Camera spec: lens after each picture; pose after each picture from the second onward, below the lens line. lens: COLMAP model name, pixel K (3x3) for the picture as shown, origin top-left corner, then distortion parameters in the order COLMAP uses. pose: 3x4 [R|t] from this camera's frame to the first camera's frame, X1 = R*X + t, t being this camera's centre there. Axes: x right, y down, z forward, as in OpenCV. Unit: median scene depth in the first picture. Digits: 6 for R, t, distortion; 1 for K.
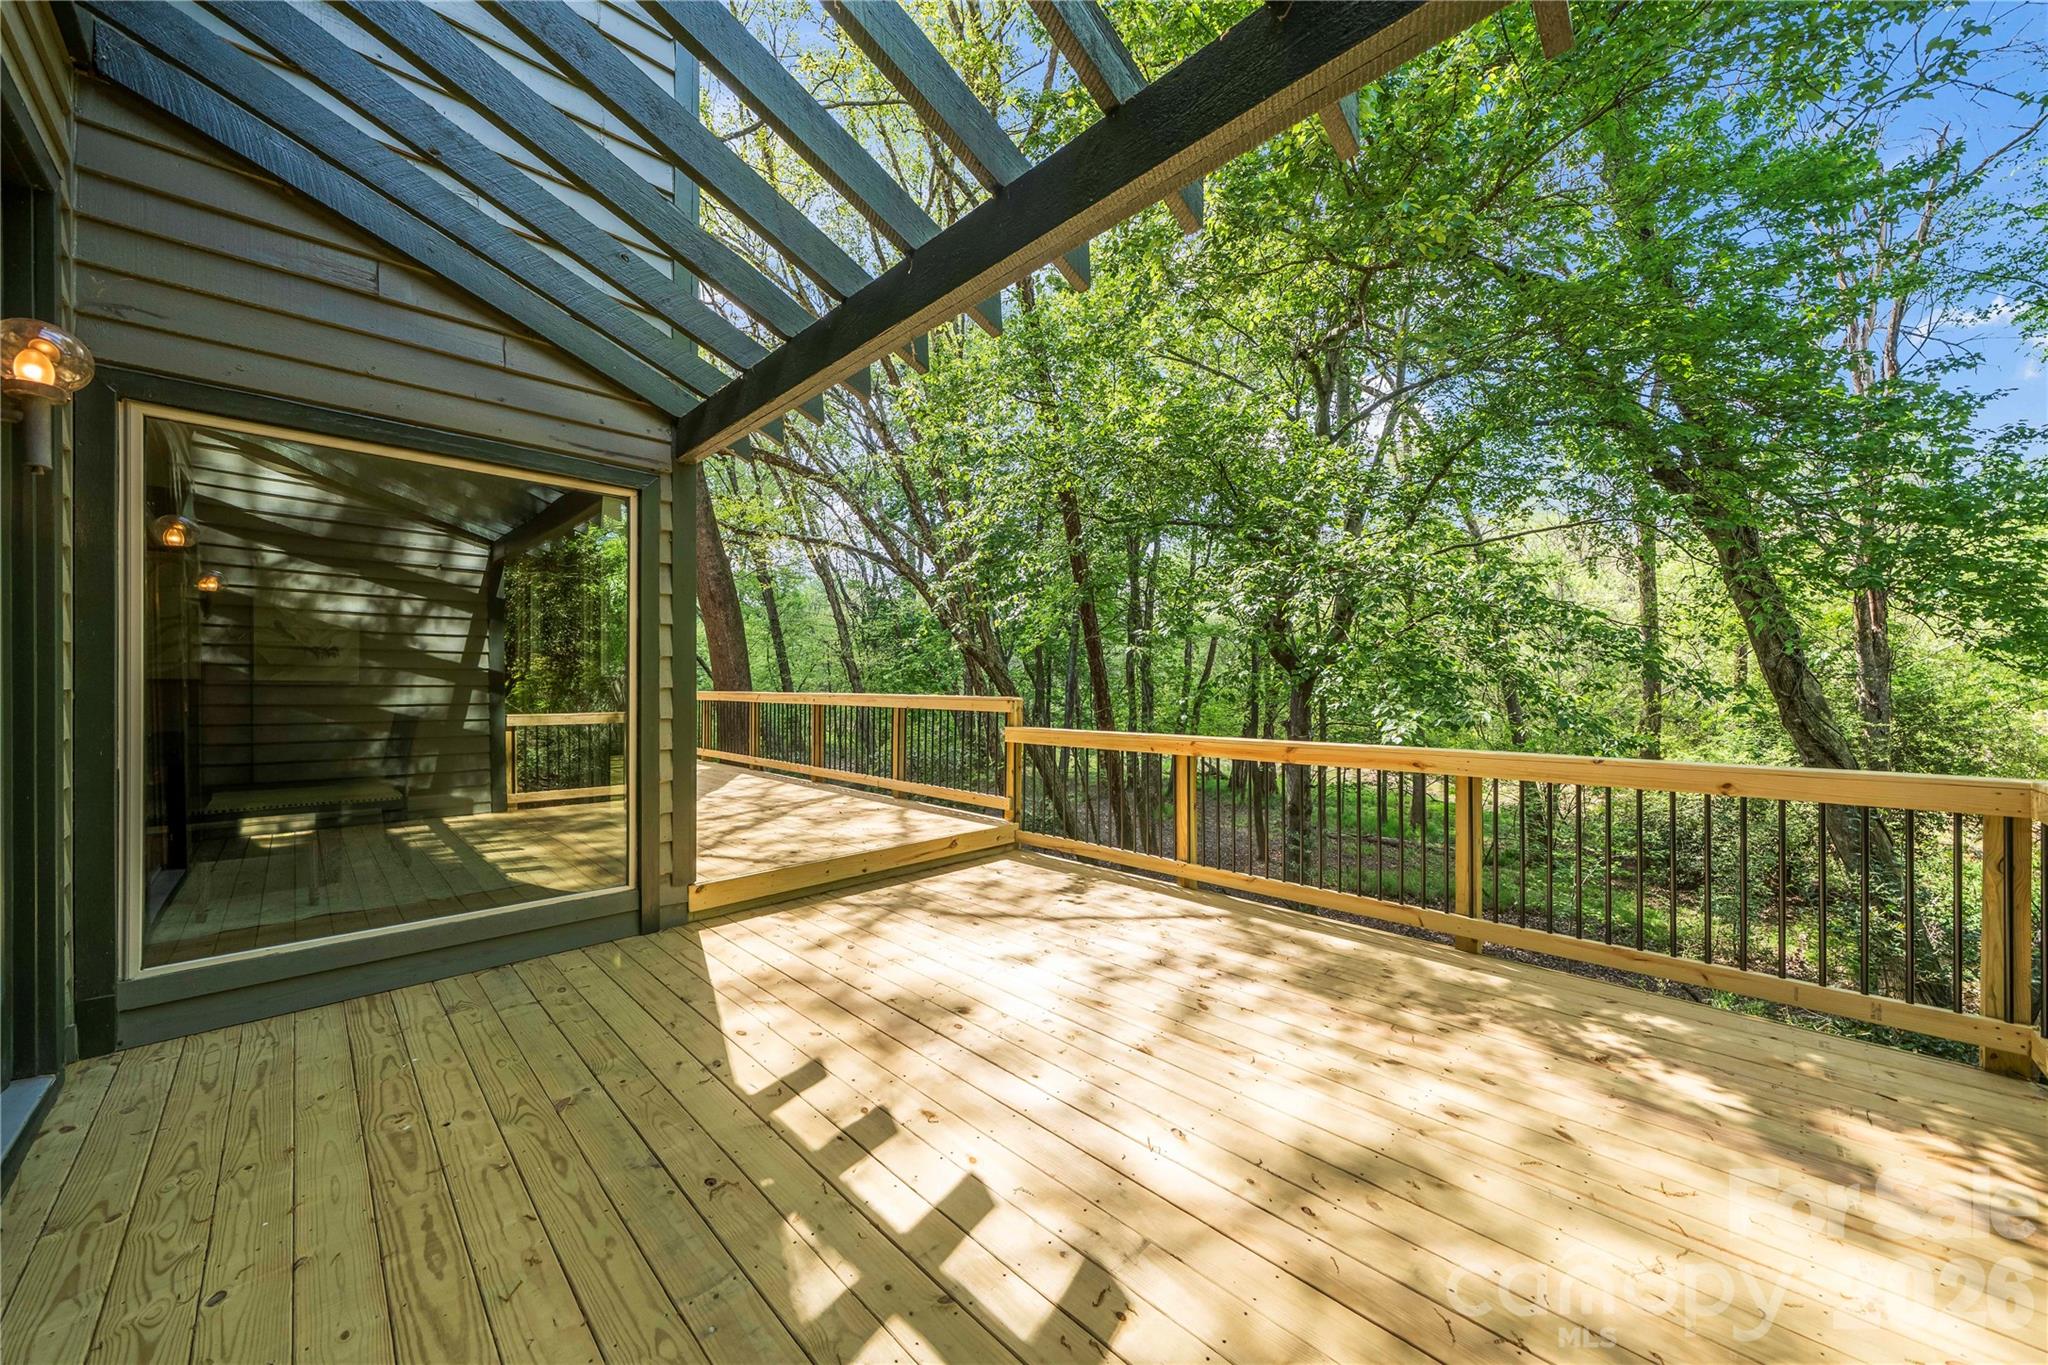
lens RADIAL K [[734.6, 0, 1017.5], [0, 734.6, 676.2], [0, 0, 1]] dist [-0.003017, -0.000610]
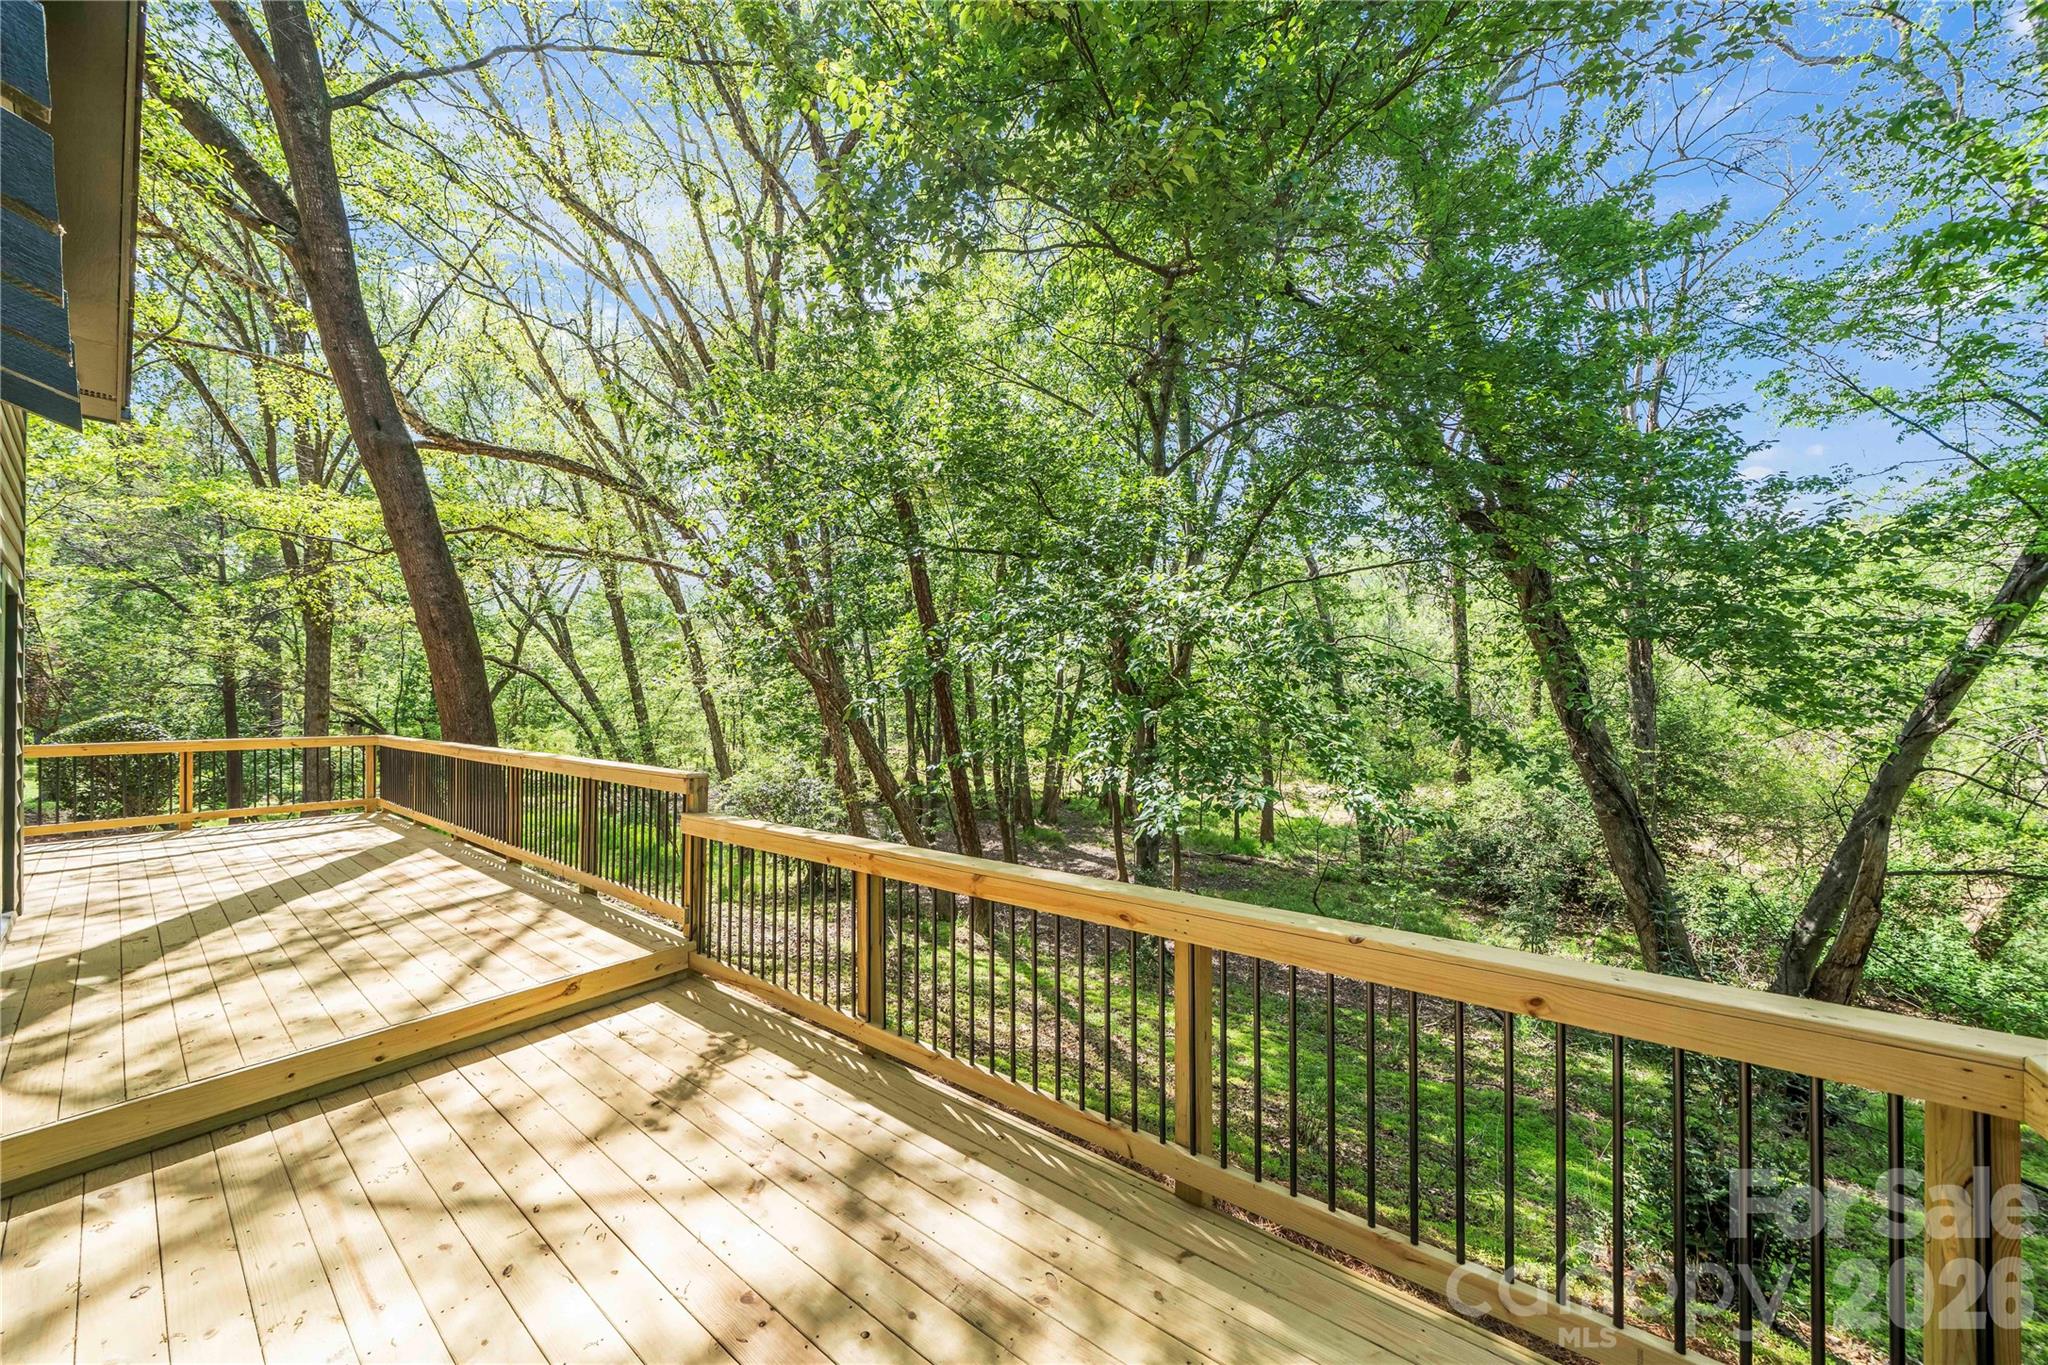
lens RADIAL K [[700.1, 0, 1025.9], [0, 700.1, 695.4], [0, 0, 1]] dist [-0.005229, -0.000268]
pose [[0.988820, -0.005182, 0.149023, 0.116793], [0.005692, 0.999979, -0.002998, -0.026235], [-0.149004, 0.003812, 0.988829, 0.122862]]
